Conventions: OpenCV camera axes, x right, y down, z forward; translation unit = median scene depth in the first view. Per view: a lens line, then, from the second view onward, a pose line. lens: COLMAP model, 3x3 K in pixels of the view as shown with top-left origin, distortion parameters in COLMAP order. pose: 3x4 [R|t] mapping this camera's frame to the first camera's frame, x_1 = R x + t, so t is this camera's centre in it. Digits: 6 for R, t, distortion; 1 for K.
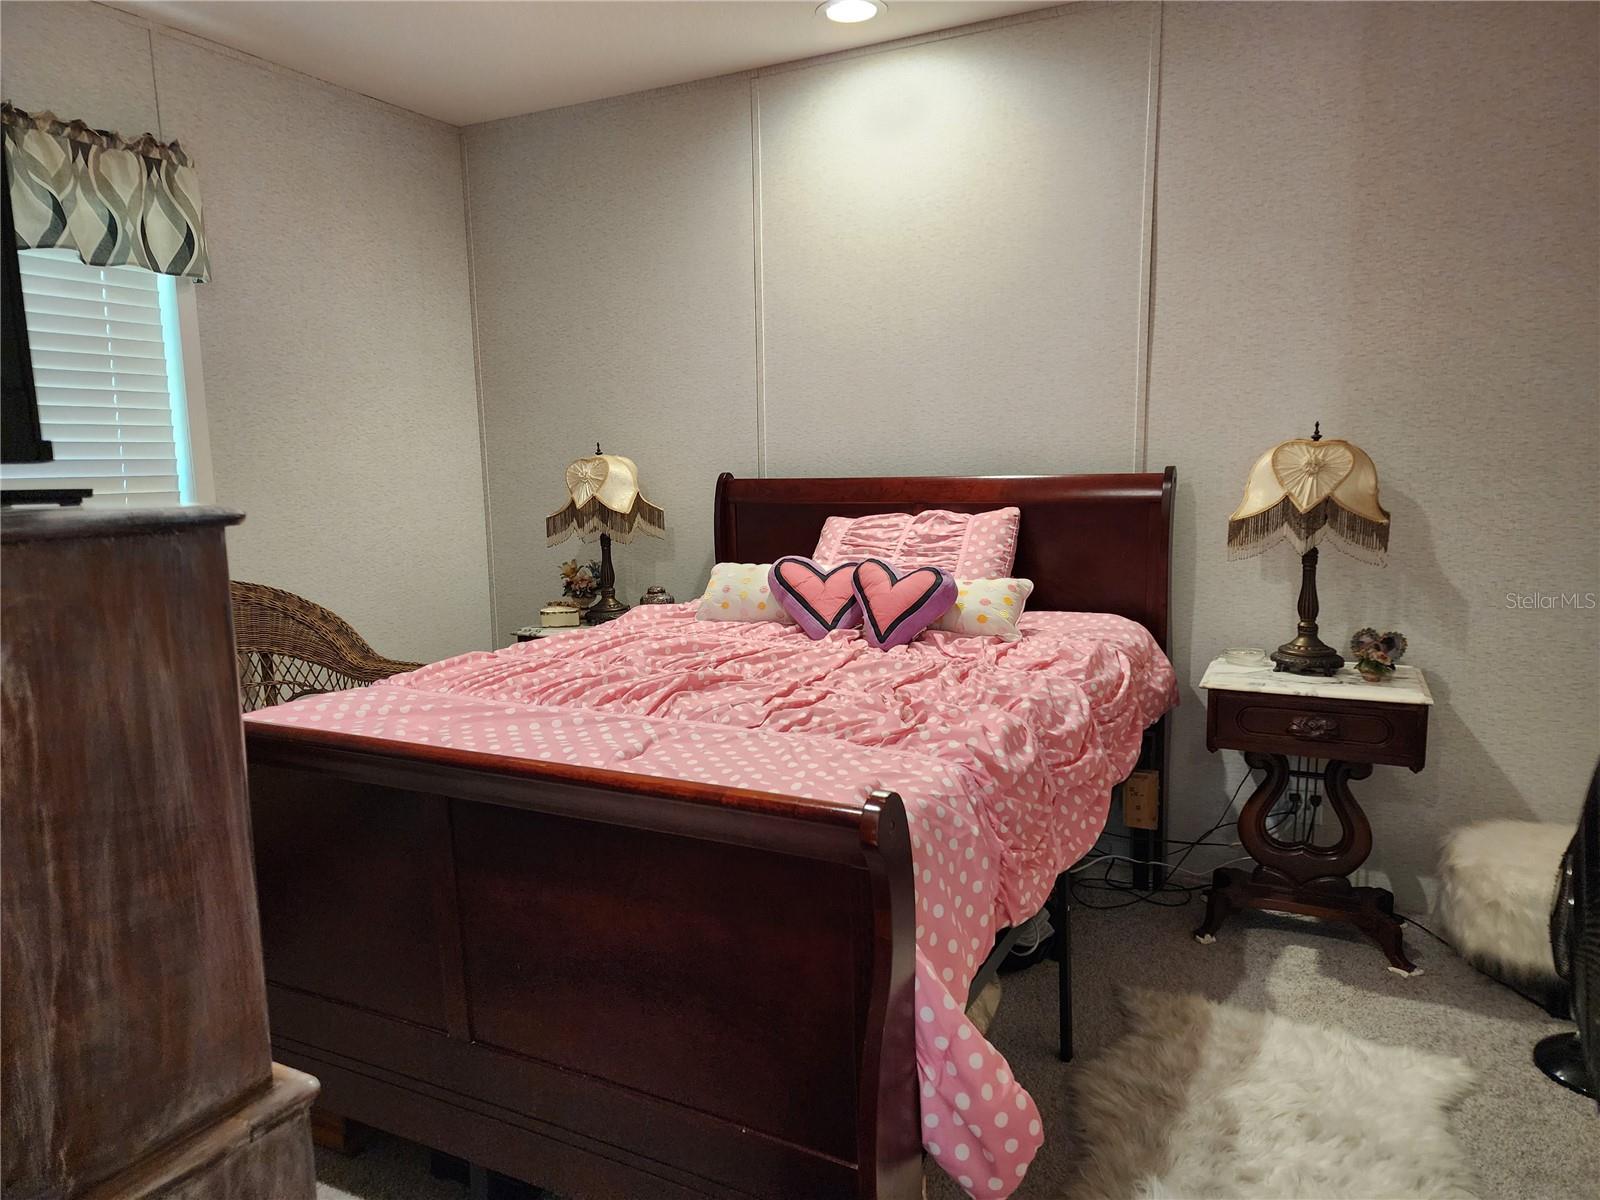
lens RADIAL K [[1063.7, 0, 783.3], [0, 1063.7, 598.3], [0, 0, 1]] dist [0.096806, -0.085949]
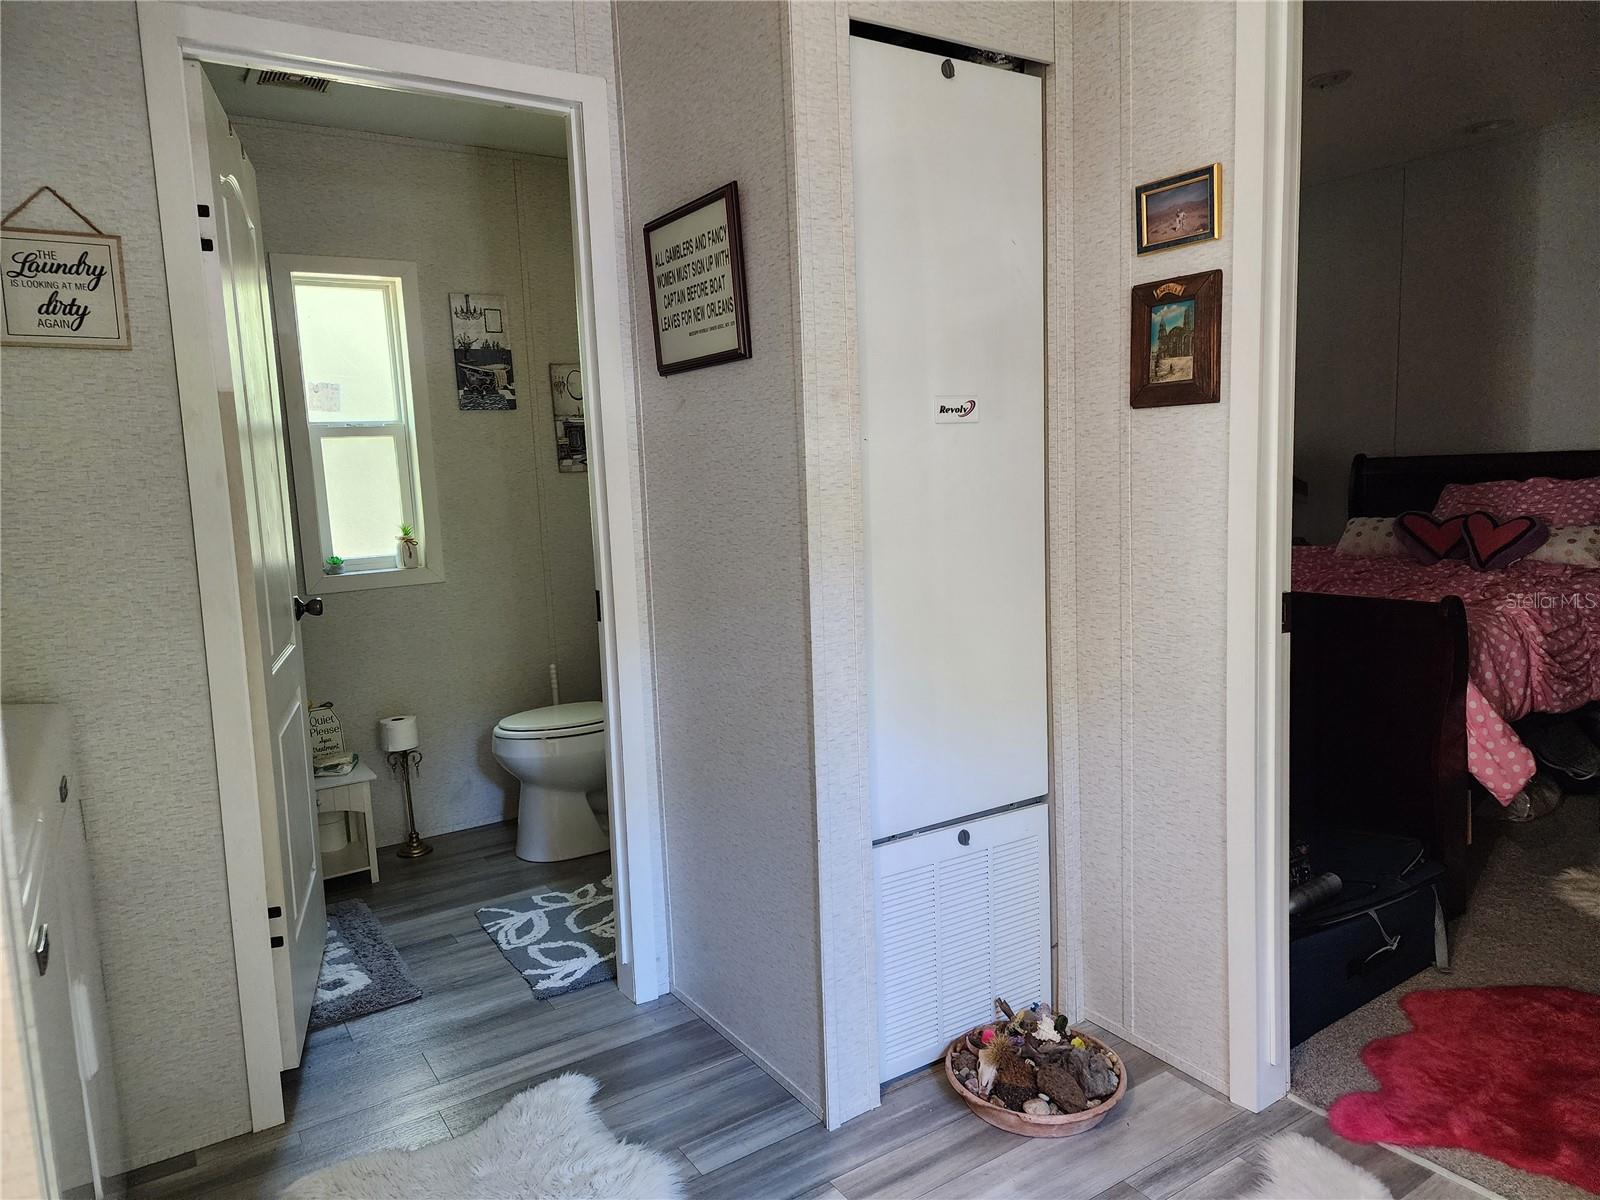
lens RADIAL K [[1063.7, 0, 783.3], [0, 1063.7, 598.3], [0, 0, 1]] dist [0.096806, -0.085949]
pose [[0.867831, 0.045798, -0.494745, 0.001407], [-0.037923, 0.998944, 0.025951, 0.056418], [0.495411, -0.003759, 0.868651, -0.545684]]
